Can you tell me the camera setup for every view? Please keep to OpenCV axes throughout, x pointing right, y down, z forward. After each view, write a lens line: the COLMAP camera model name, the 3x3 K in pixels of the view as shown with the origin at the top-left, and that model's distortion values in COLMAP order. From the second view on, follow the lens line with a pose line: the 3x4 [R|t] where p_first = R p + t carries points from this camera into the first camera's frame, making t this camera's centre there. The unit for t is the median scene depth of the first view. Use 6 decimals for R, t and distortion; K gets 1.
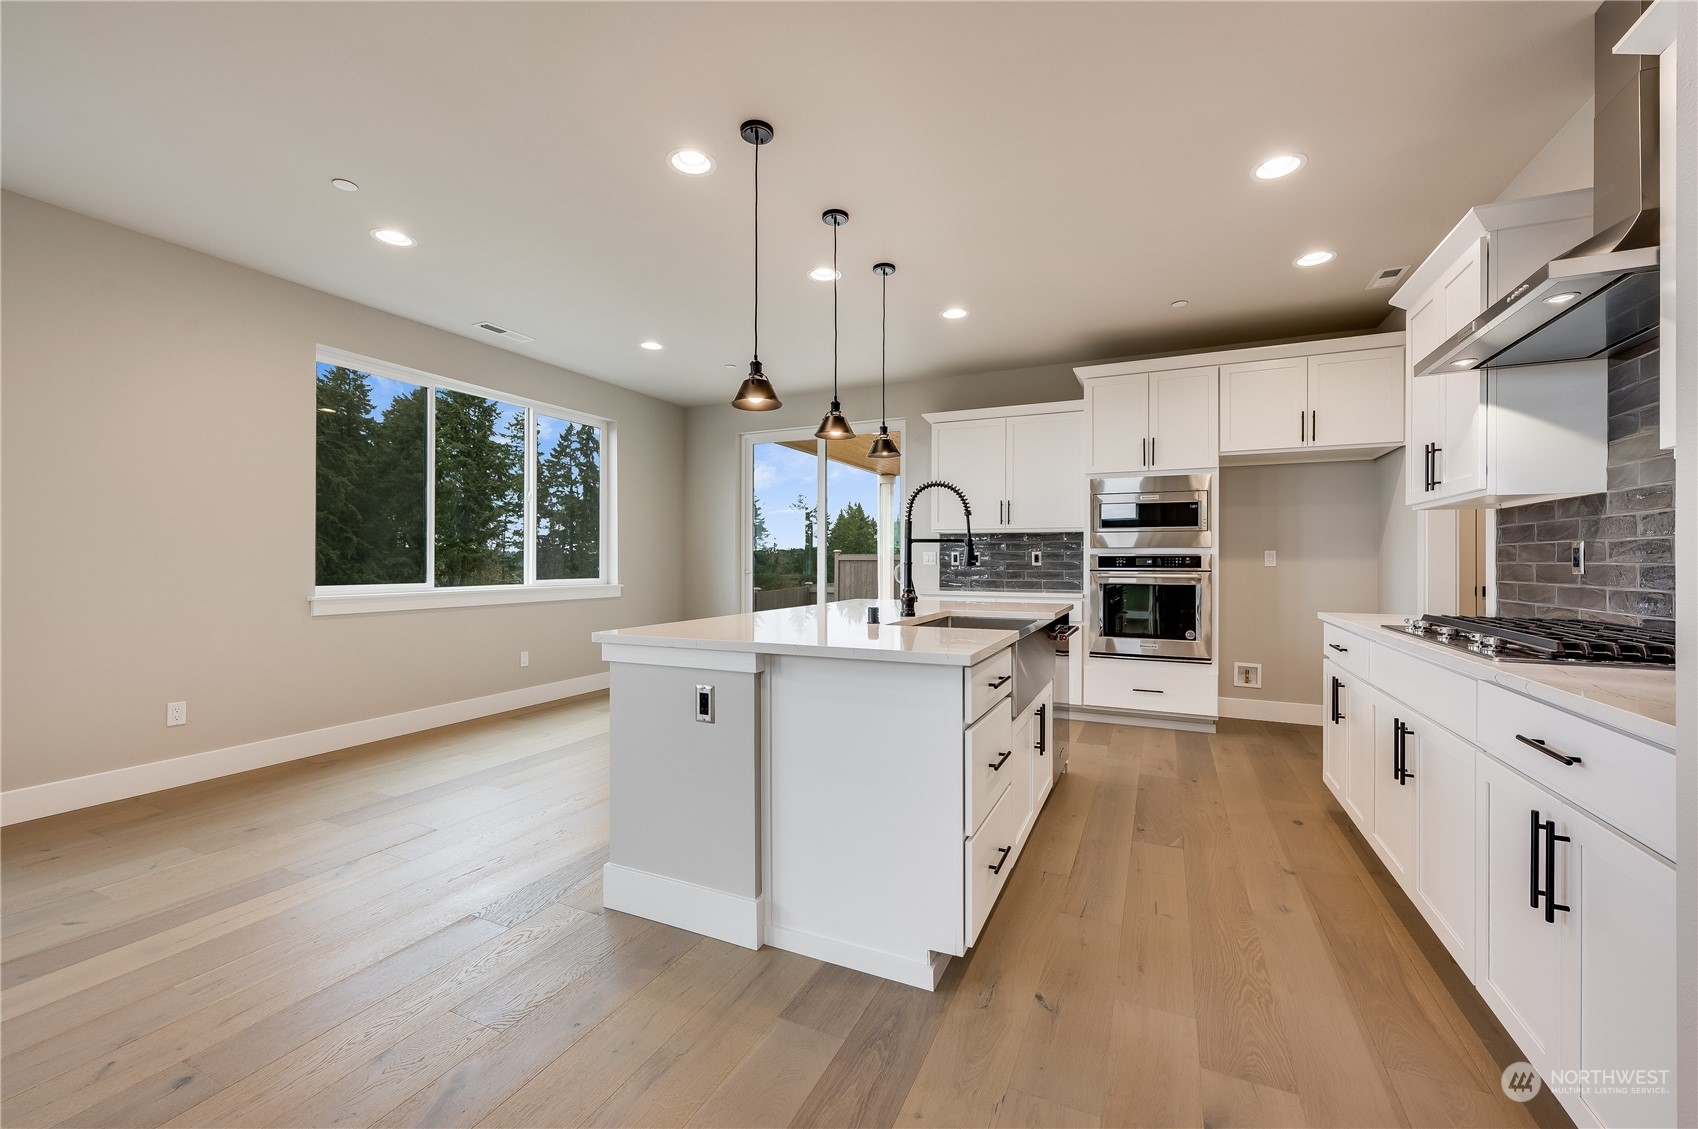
lens RADIAL K [[675.6, 0, 851.0], [0, 675.6, 558.3], [0, 0, 1]] dist [-0.001363, -0.000053]
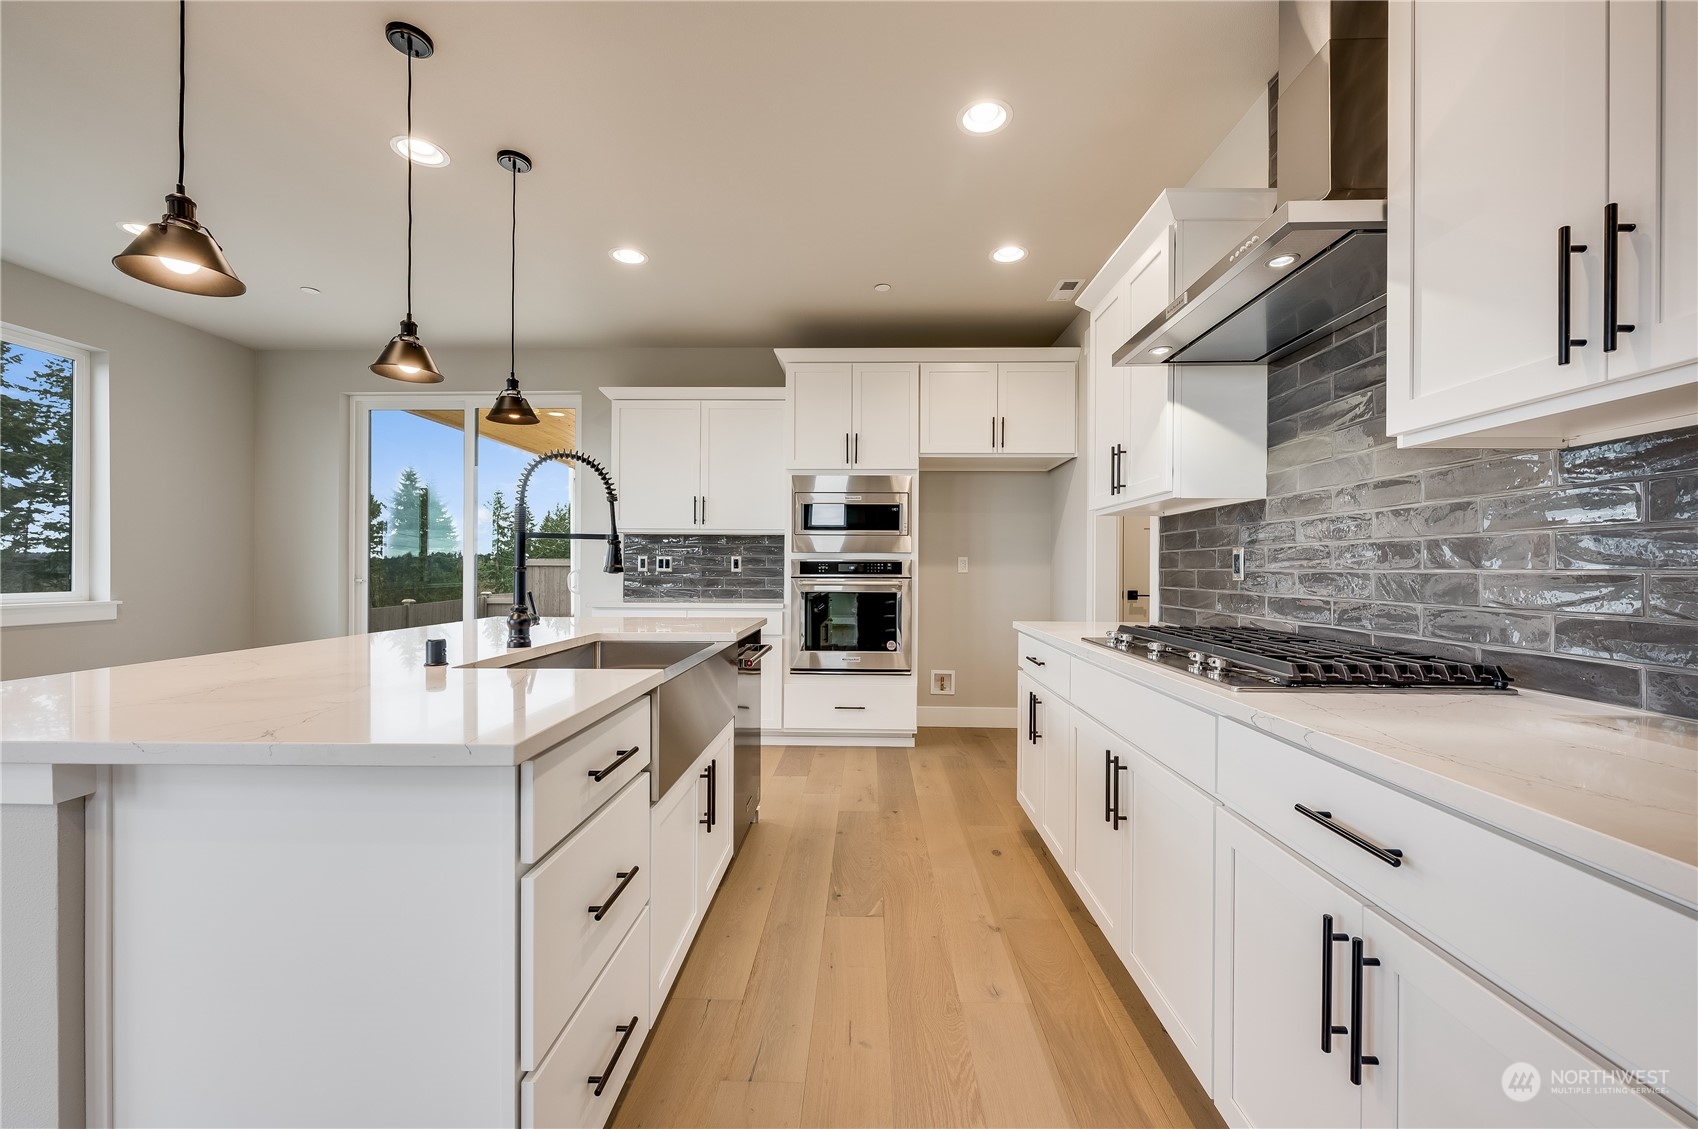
lens RADIAL K [[671.6, 0, 848.7], [0, 671.6, 567.4], [0, 0, 1]] dist [0.000305, 0.000083]
pose [[0.919712, 0.002601, 0.392585, 0.115790], [-0.004177, 0.999986, 0.003160, 0.002529], [-0.392571, -0.004546, 0.919710, 0.235804]]
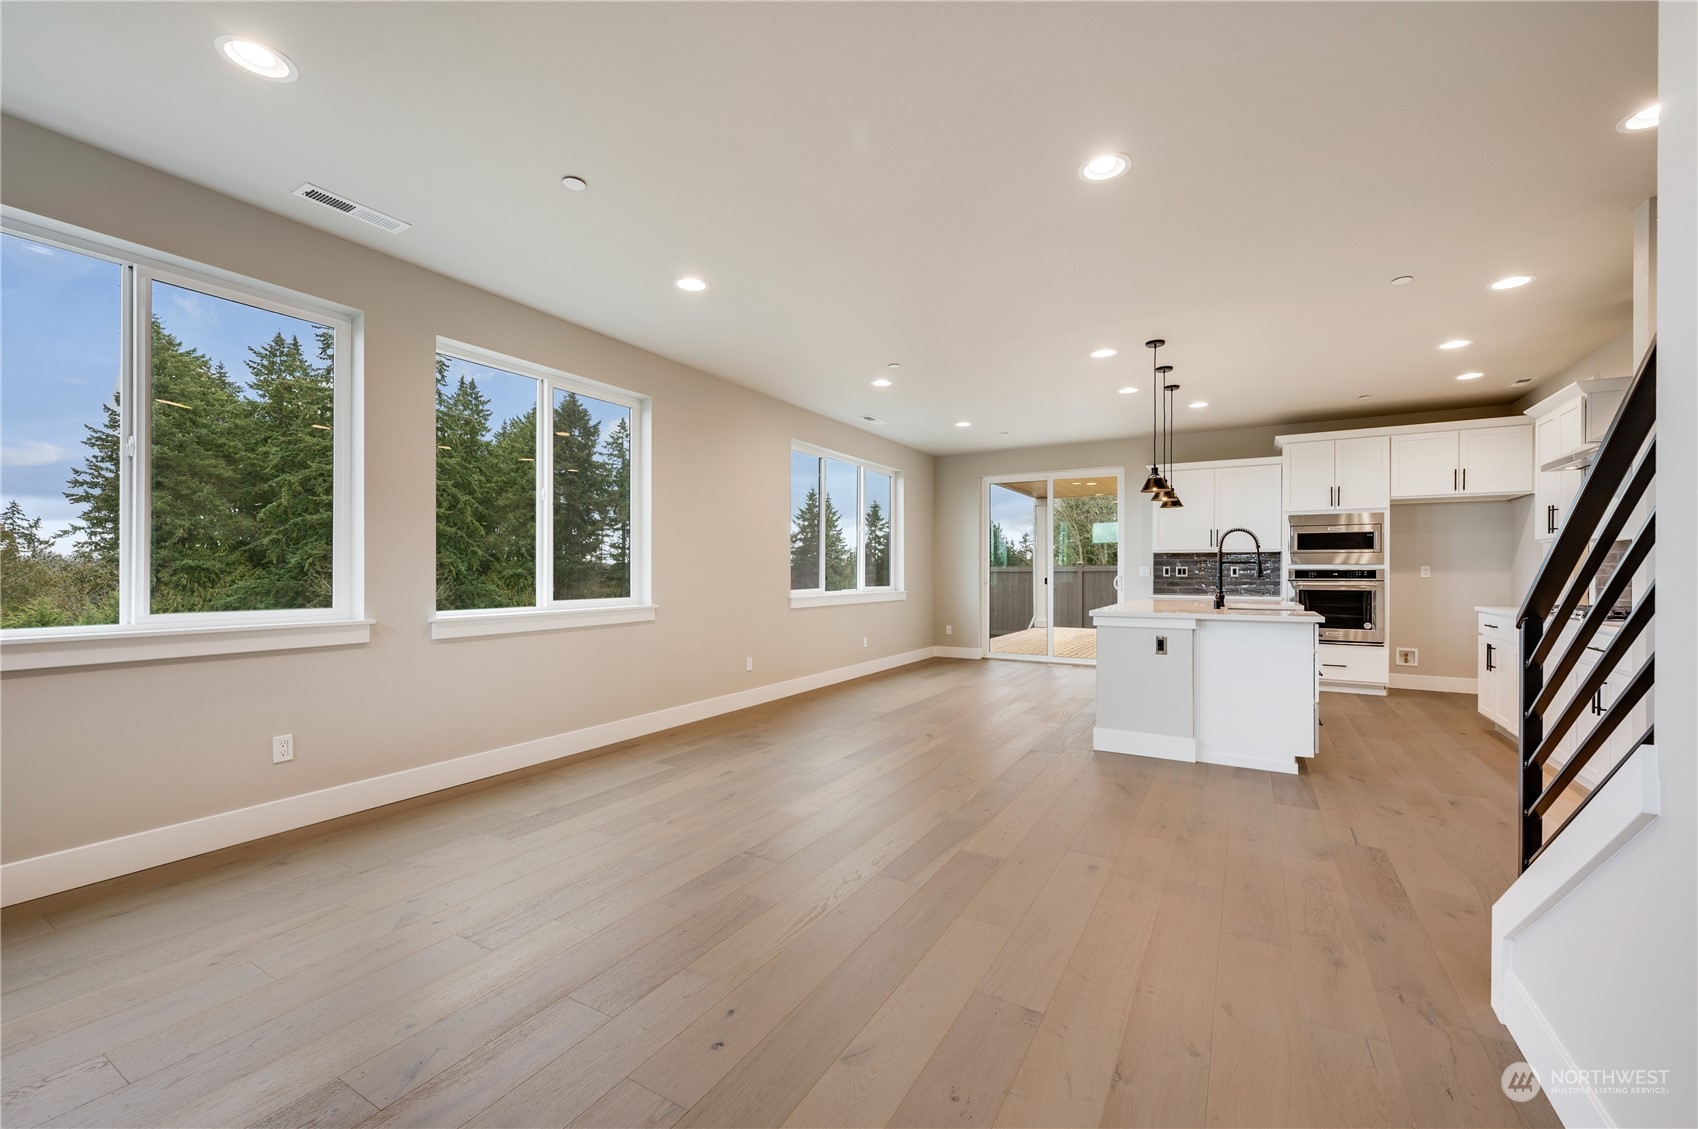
lens RADIAL K [[685.4, 0, 846.4], [0, 685.4, 571.3], [0, 0, 1]] dist [-0.000857, -0.000187]
pose [[0.995438, -0.001099, -0.095409, -0.655462], [0.001436, 0.999993, 0.003457, -0.010926], [0.095404, -0.003578, 0.995432, -0.780798]]
